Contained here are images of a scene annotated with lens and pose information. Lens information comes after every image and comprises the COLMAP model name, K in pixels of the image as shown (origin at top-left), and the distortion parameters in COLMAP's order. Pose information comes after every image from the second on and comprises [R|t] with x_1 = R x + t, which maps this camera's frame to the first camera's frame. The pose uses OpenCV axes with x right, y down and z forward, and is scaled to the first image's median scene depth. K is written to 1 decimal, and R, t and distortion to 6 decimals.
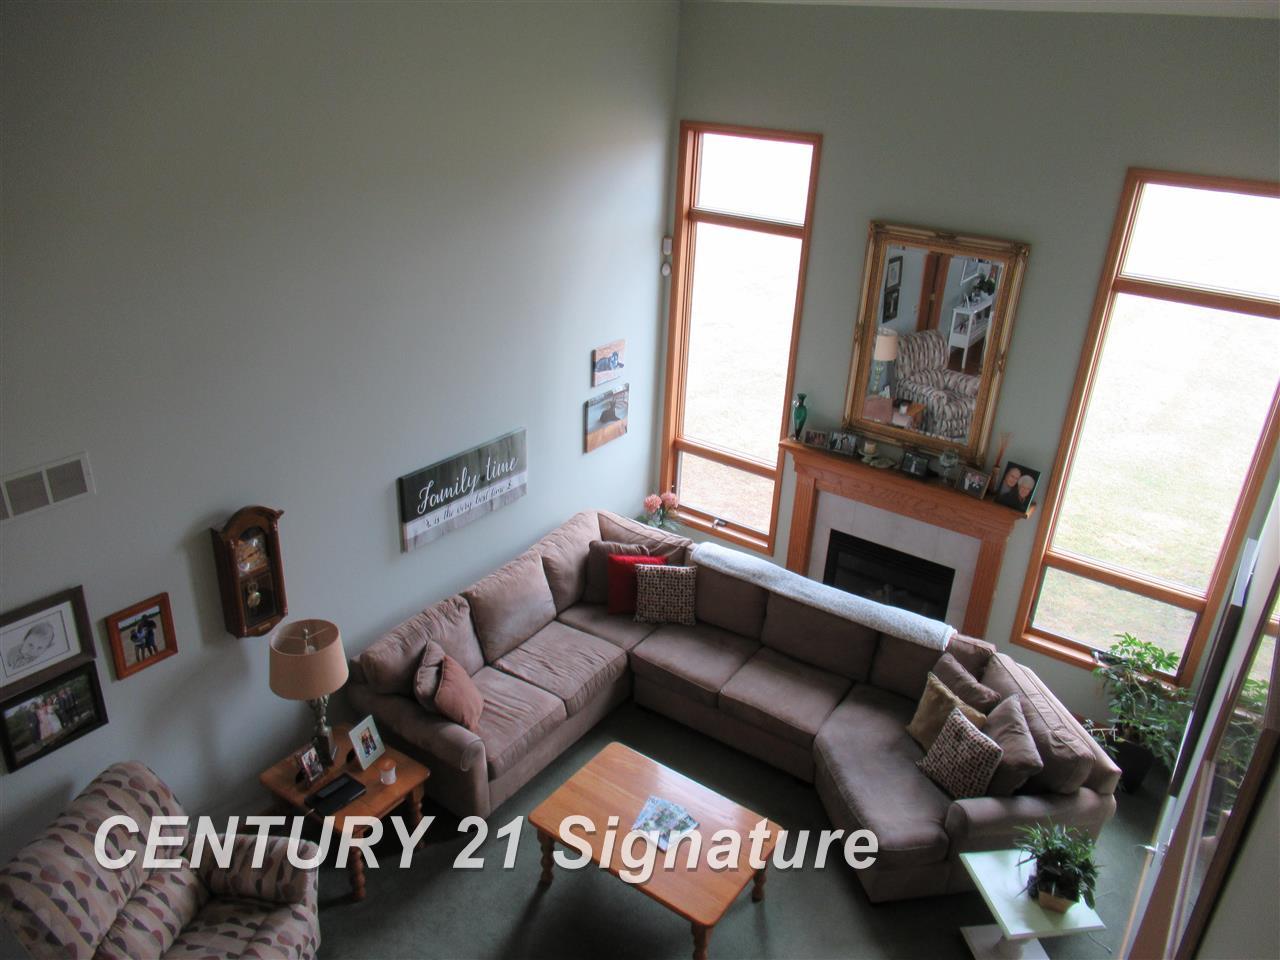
lens RADIAL K [[959.3, 0, 642.3], [0, 959.3, 481.3], [0, 0, 1]] dist [-0.000884, 0.005106]
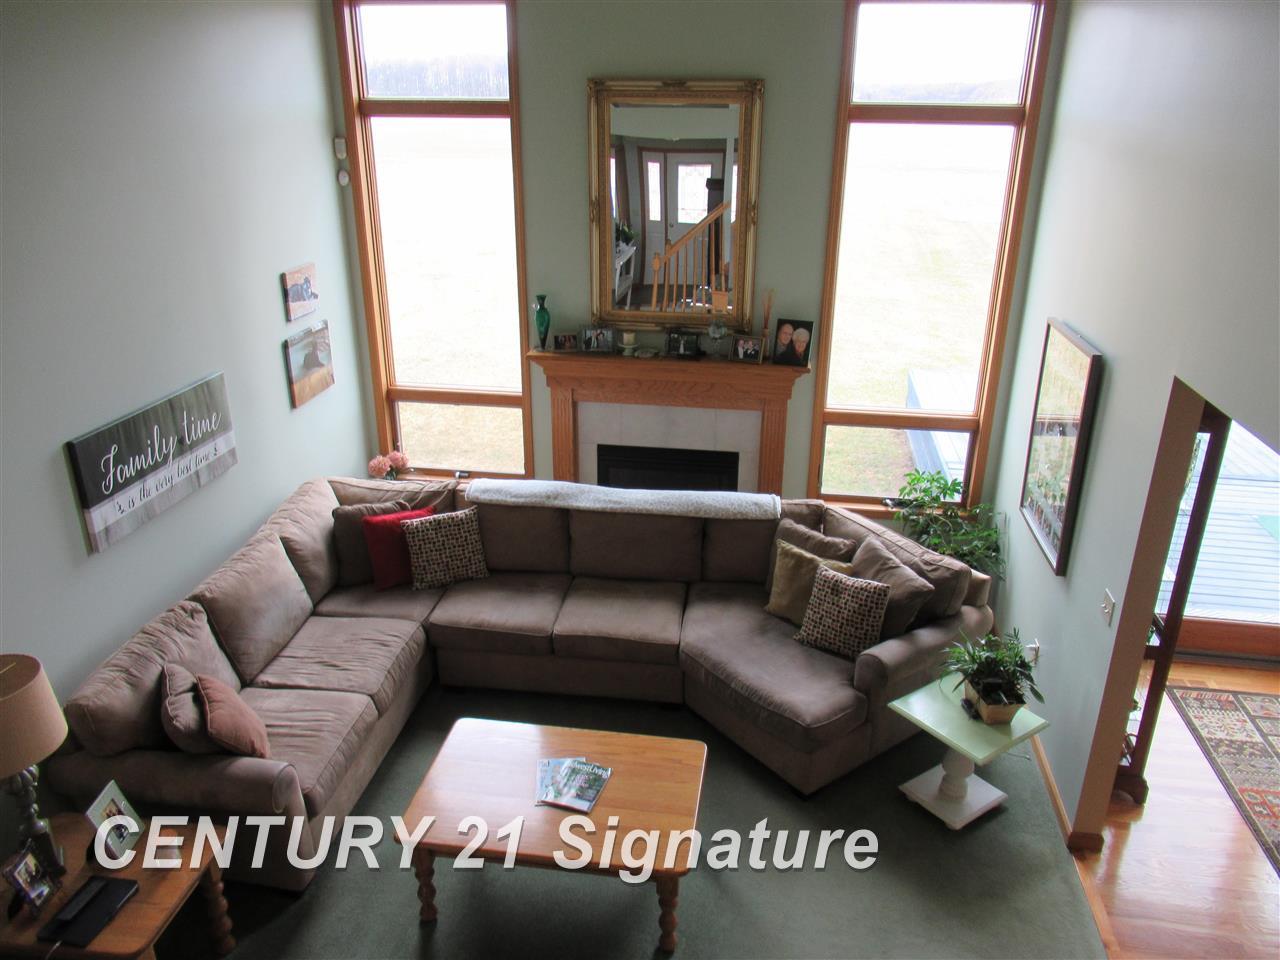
lens RADIAL K [[959.3, 0, 641.4], [0, 959.3, 479.4], [0, 0, 1]] dist [-0.000884, 0.005106]
pose [[0.893931, -0.203662, 0.399260, -0.152436], [0.219527, 0.975587, 0.006133, 0.099492], [-0.390762, 0.082166, 0.916817, 0.194531]]
